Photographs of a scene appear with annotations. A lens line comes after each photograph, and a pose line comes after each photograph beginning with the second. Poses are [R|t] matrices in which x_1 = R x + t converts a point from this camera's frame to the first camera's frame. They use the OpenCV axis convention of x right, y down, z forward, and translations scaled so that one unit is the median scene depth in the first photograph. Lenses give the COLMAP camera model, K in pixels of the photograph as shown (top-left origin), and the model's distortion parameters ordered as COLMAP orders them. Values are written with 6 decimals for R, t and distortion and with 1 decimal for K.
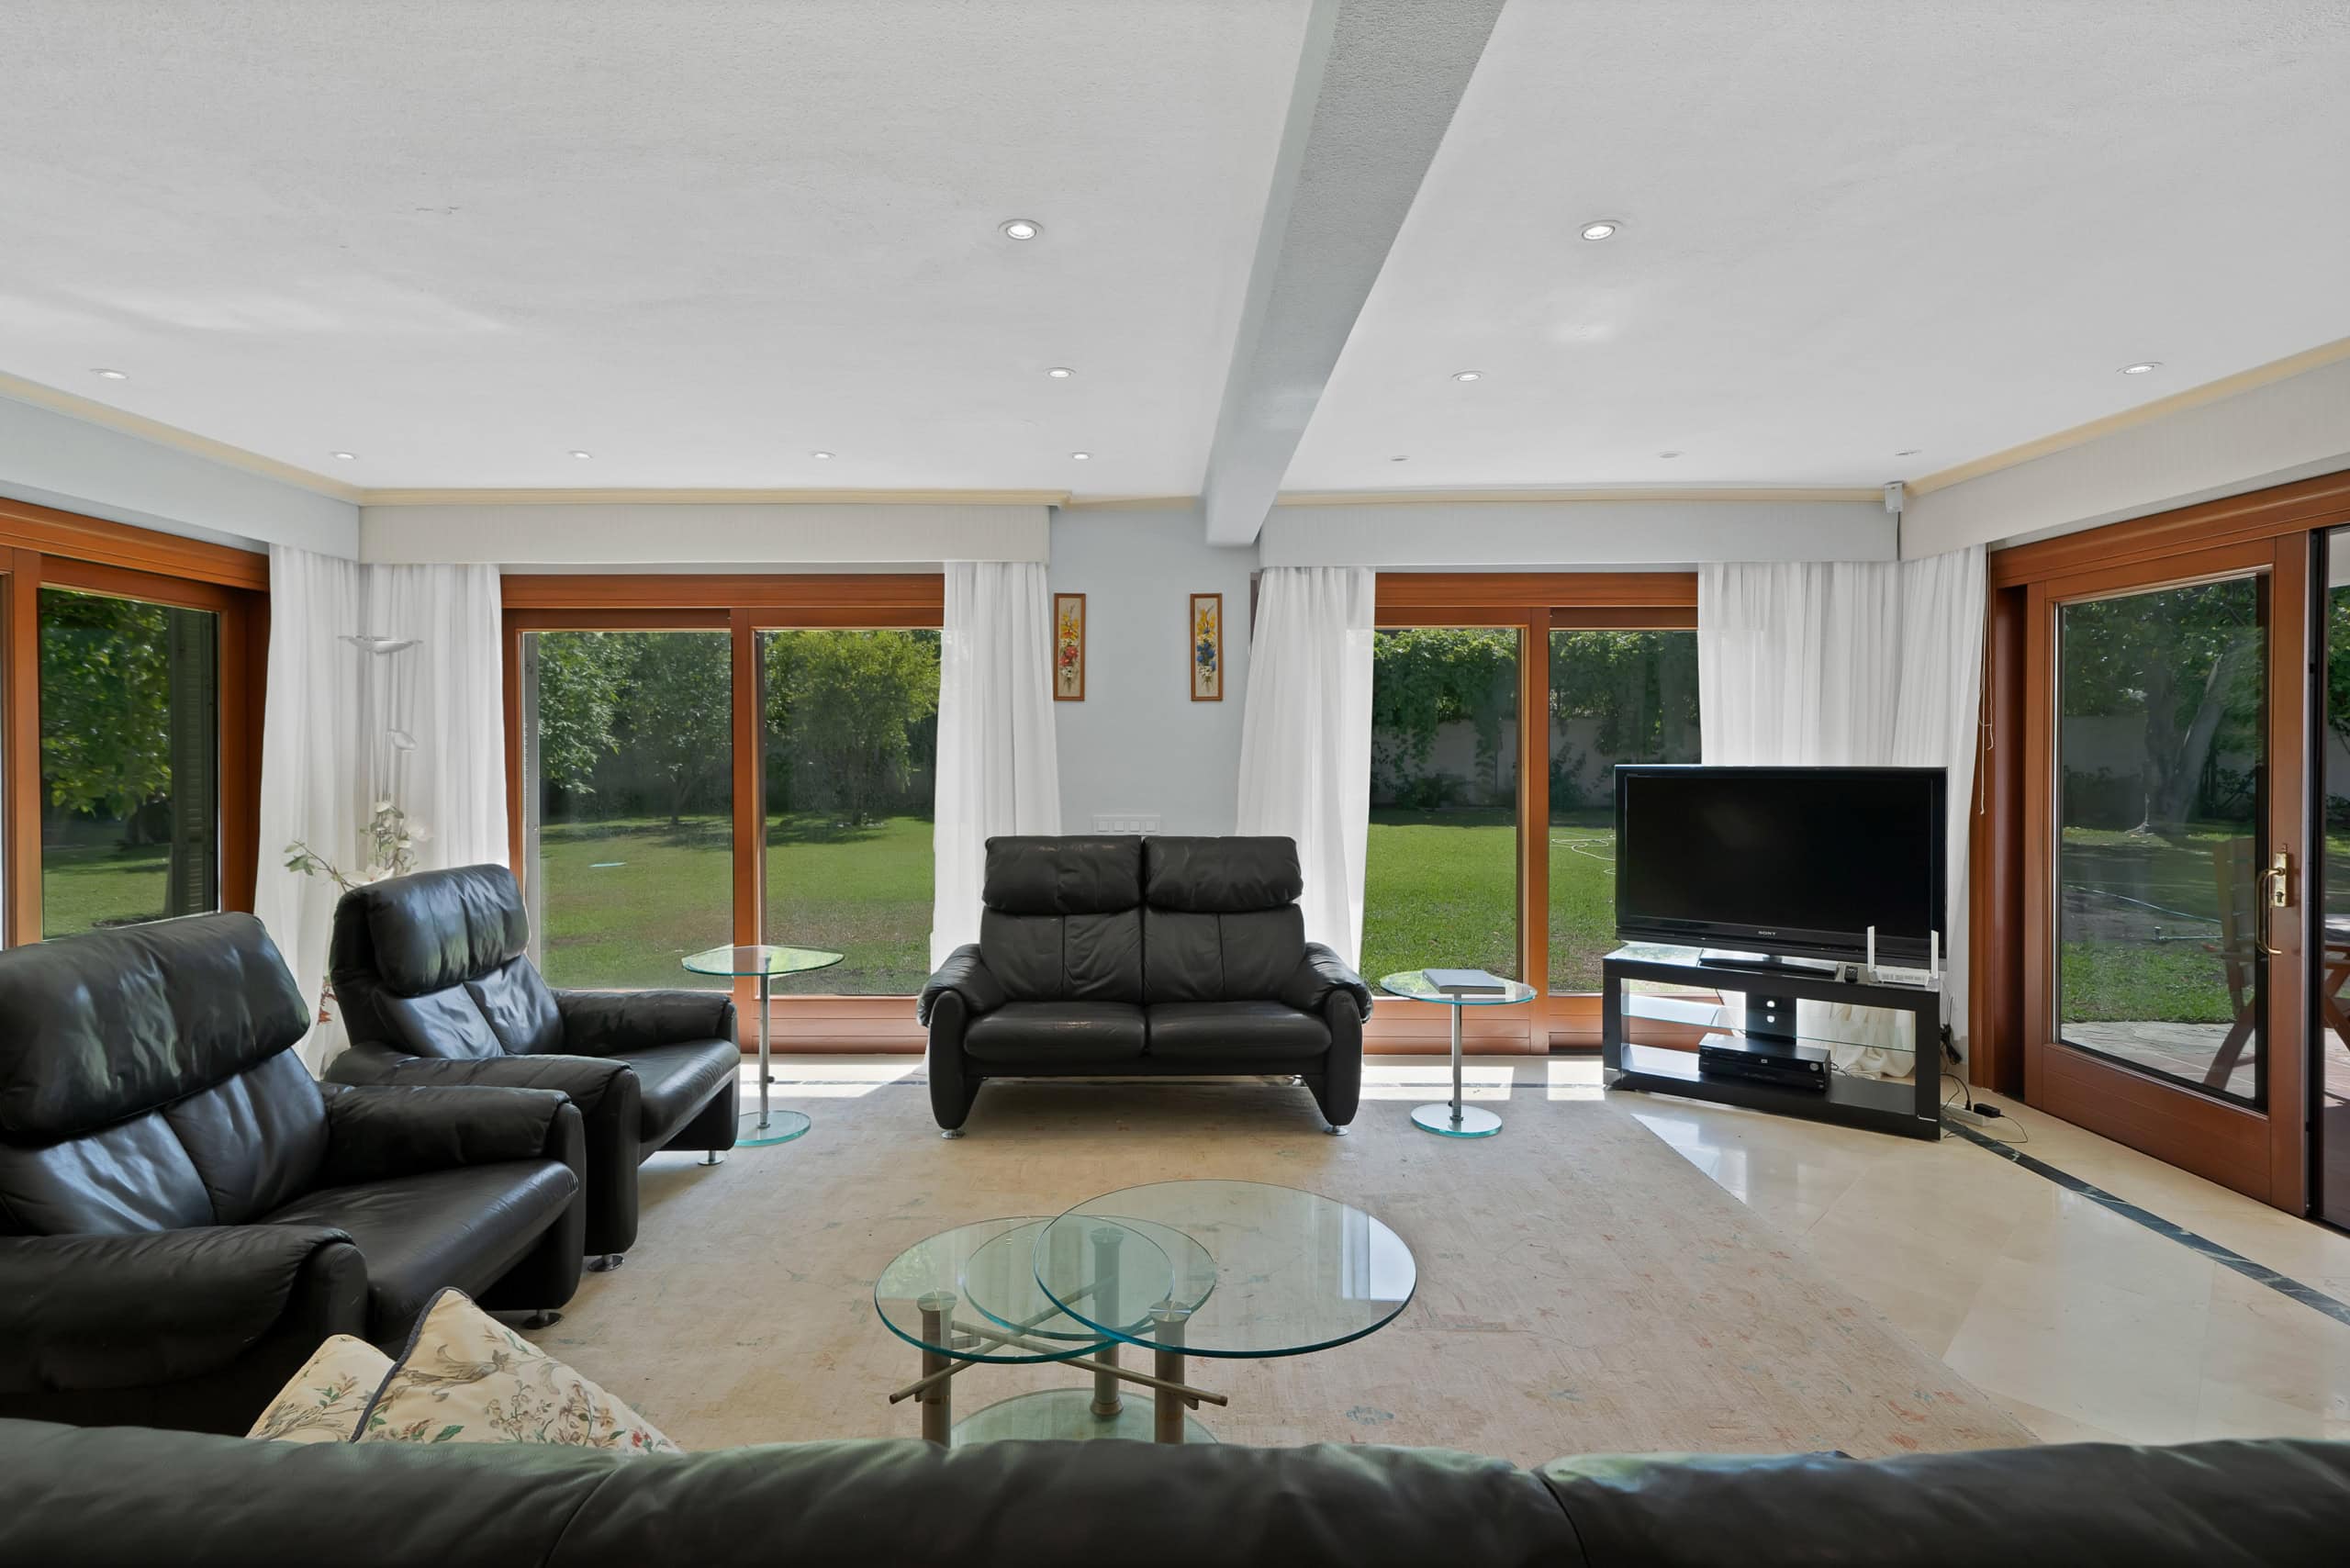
lens RADIAL K [[1101.5, 0, 1175.0], [0, 1101.5, 784.0], [0, 0, 1]] dist [0.010457, -0.000073]
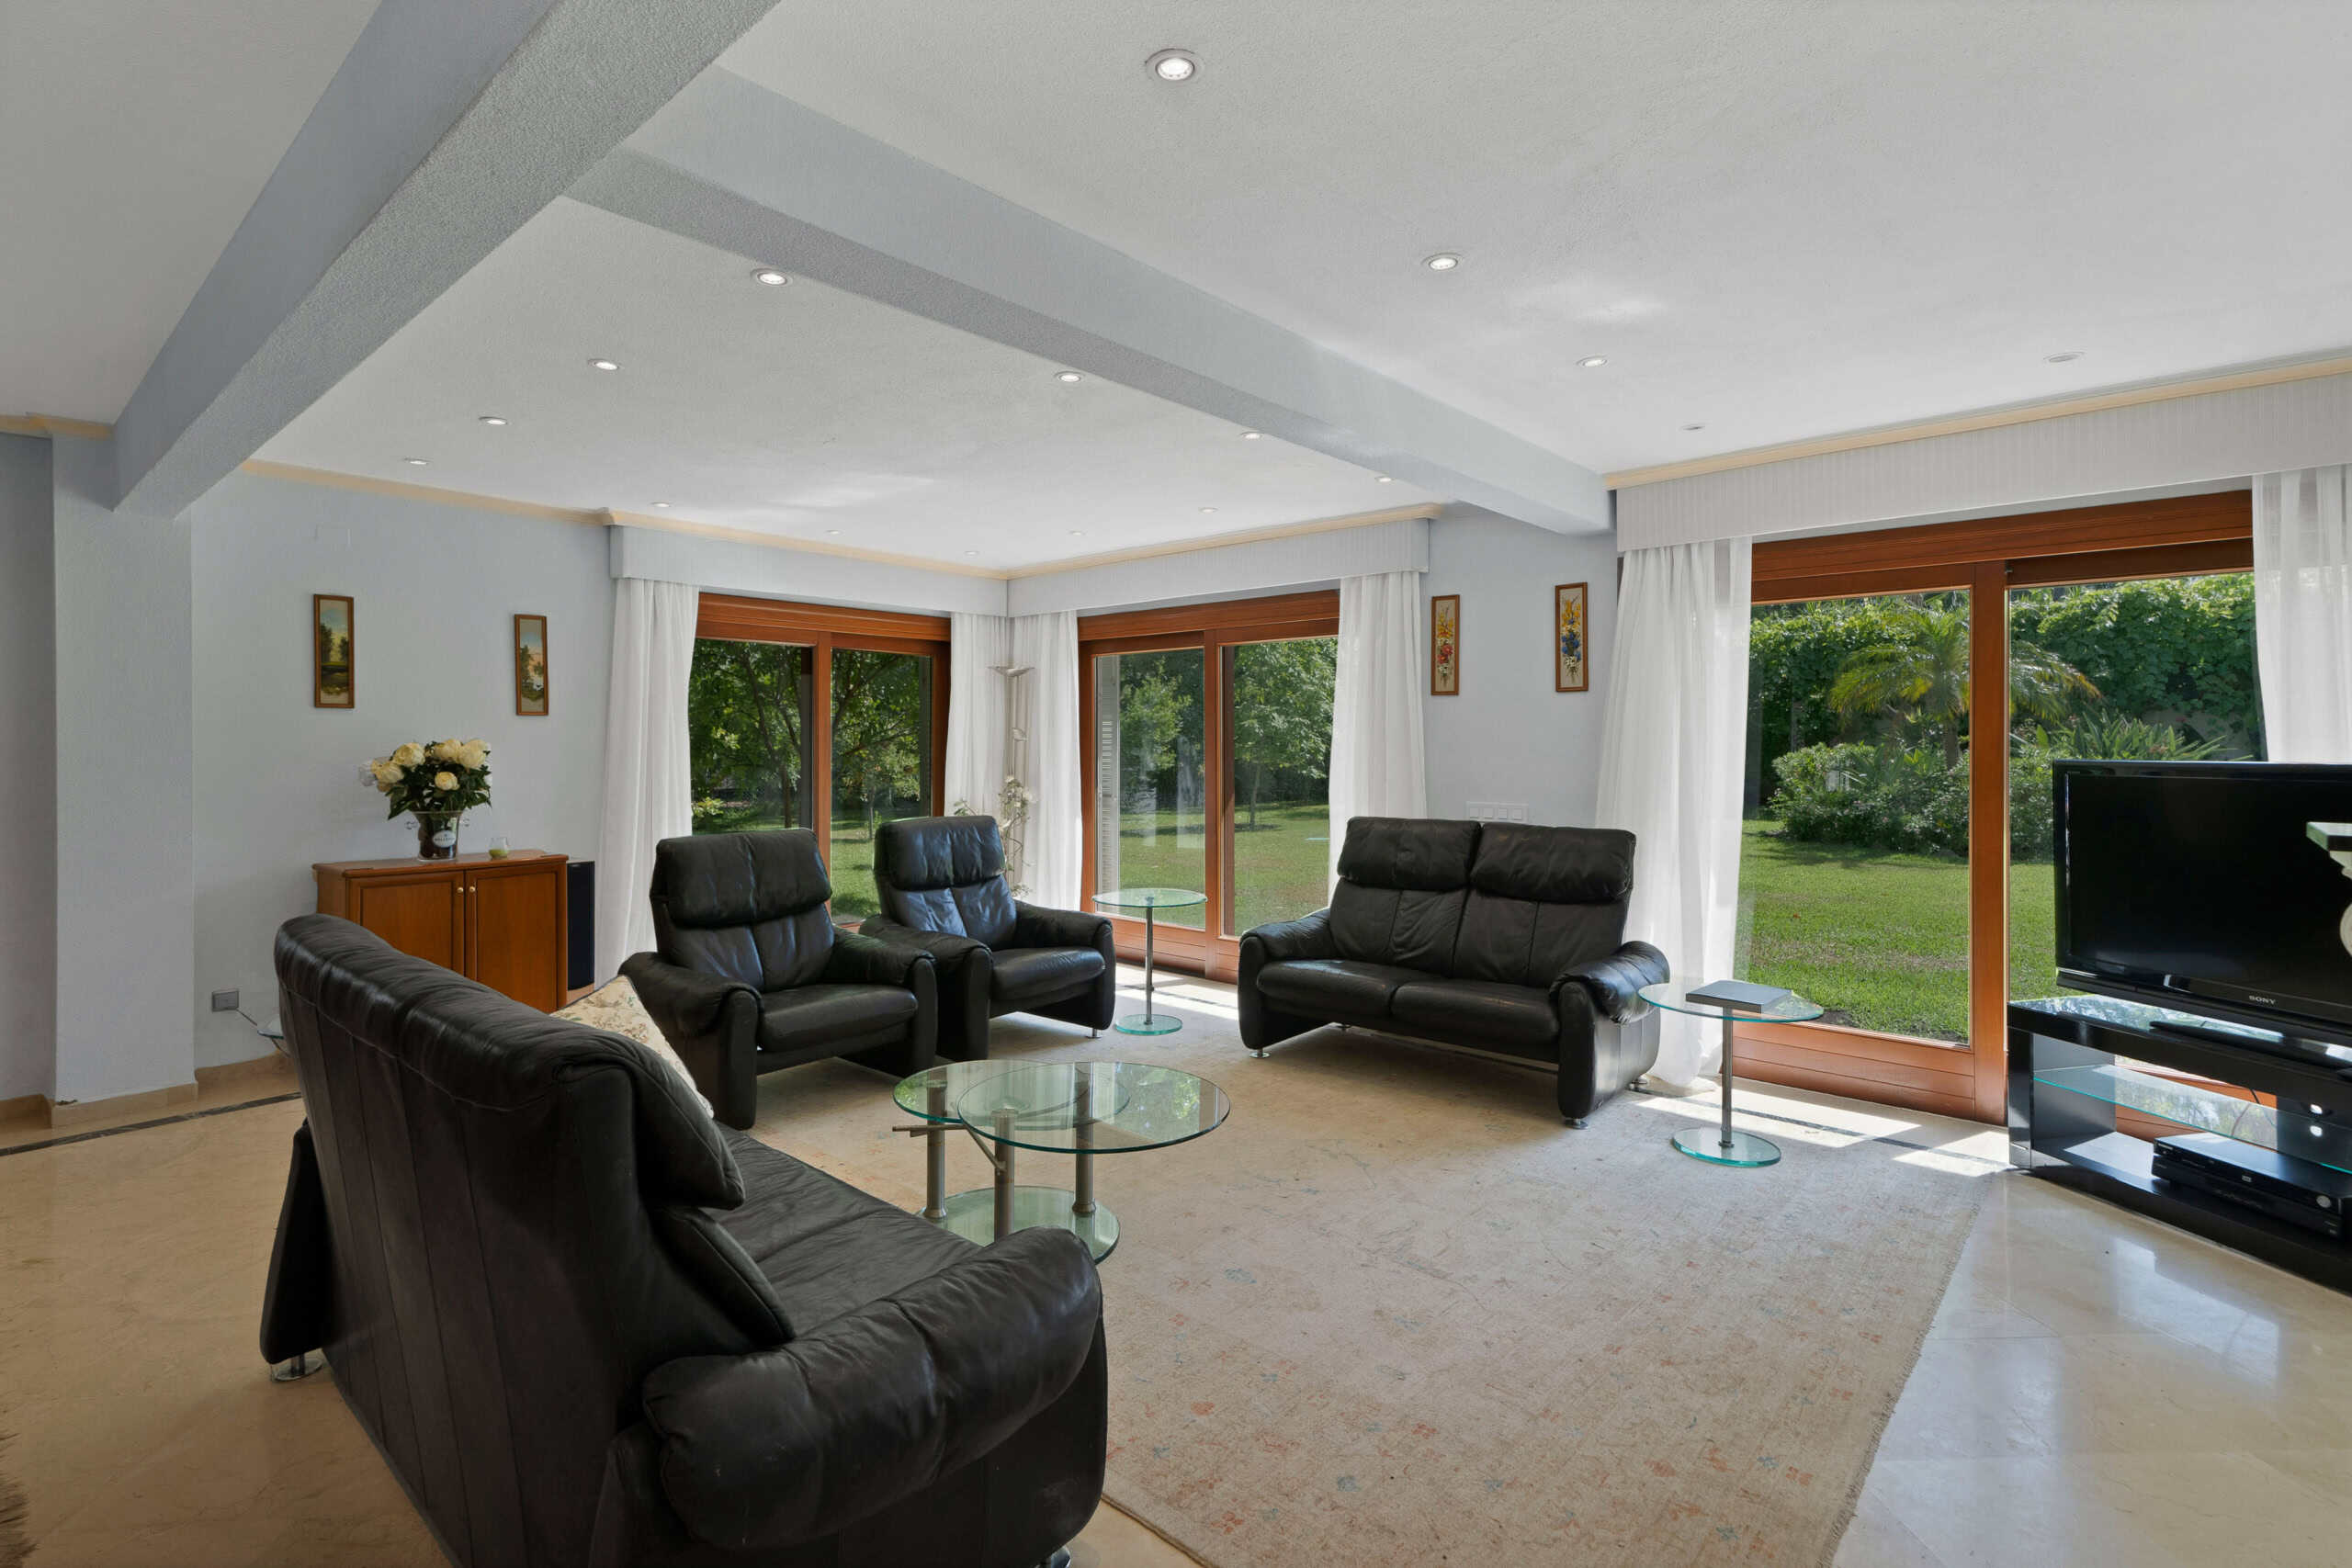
lens RADIAL K [[1120.6, 0, 1176.3], [0, 1120.6, 775.1], [0, 0, 1]] dist [0.017008, 0.000036]
pose [[0.755928, 0.019552, -0.654363, 0.462396], [-0.019805, 0.999779, 0.006993, 0.000325], [0.654355, 0.007673, 0.756149, -0.003204]]
